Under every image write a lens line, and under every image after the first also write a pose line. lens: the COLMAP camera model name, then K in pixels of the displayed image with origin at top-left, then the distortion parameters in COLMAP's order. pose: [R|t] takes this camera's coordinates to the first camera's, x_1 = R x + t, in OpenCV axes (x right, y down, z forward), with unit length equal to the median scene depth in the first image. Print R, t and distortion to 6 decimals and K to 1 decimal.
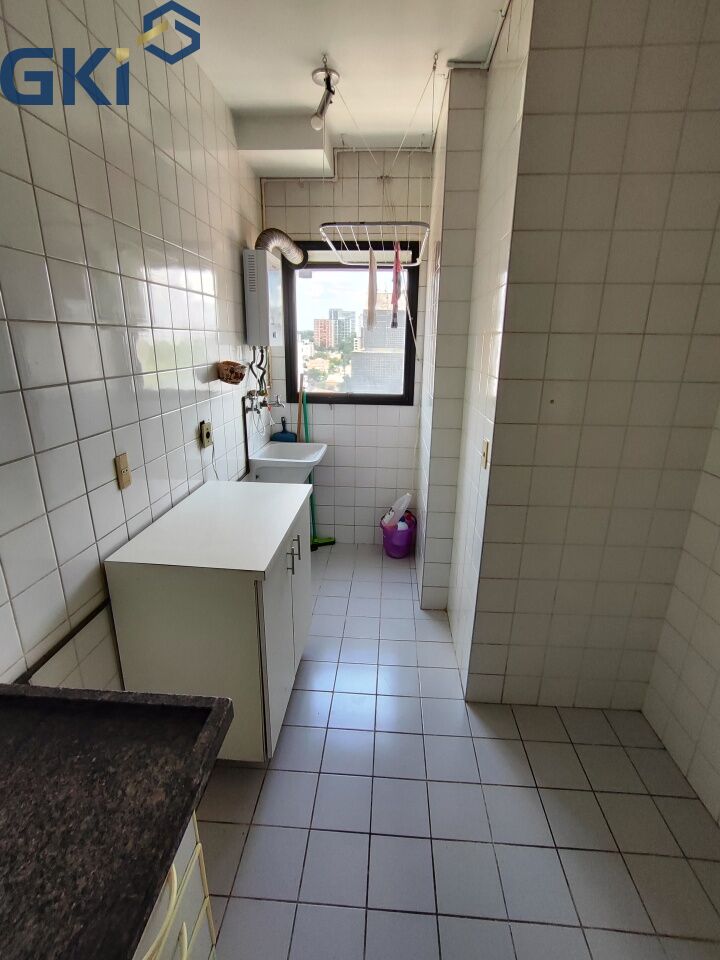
lens RADIAL K [[444.8, 0, 362.1], [0, 444.8, 476.4], [0, 0, 1]] dist [-0.002563, 0.000466]
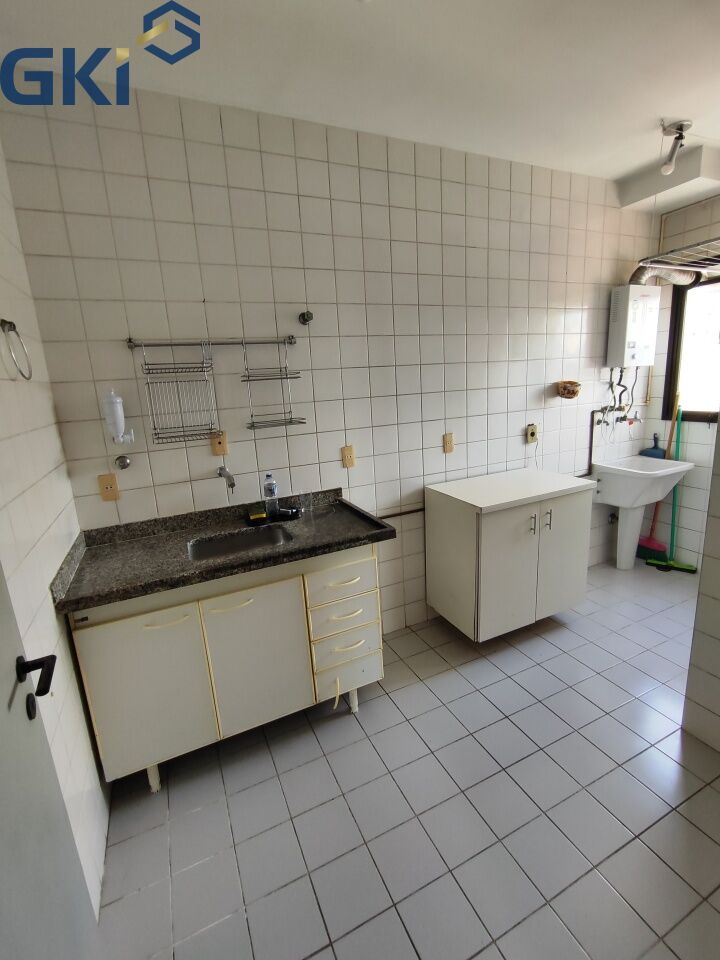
lens RADIAL K [[431.5, 0, 362.3], [0, 431.5, 476.6], [0, 0, 1]] dist [0.001158, 0.000880]
pose [[0.476899, 0.145839, -0.866775, 0.473291], [-0.196462, 0.978876, 0.056607, 0.051794], [0.856720, 0.143292, 0.495477, -0.081689]]
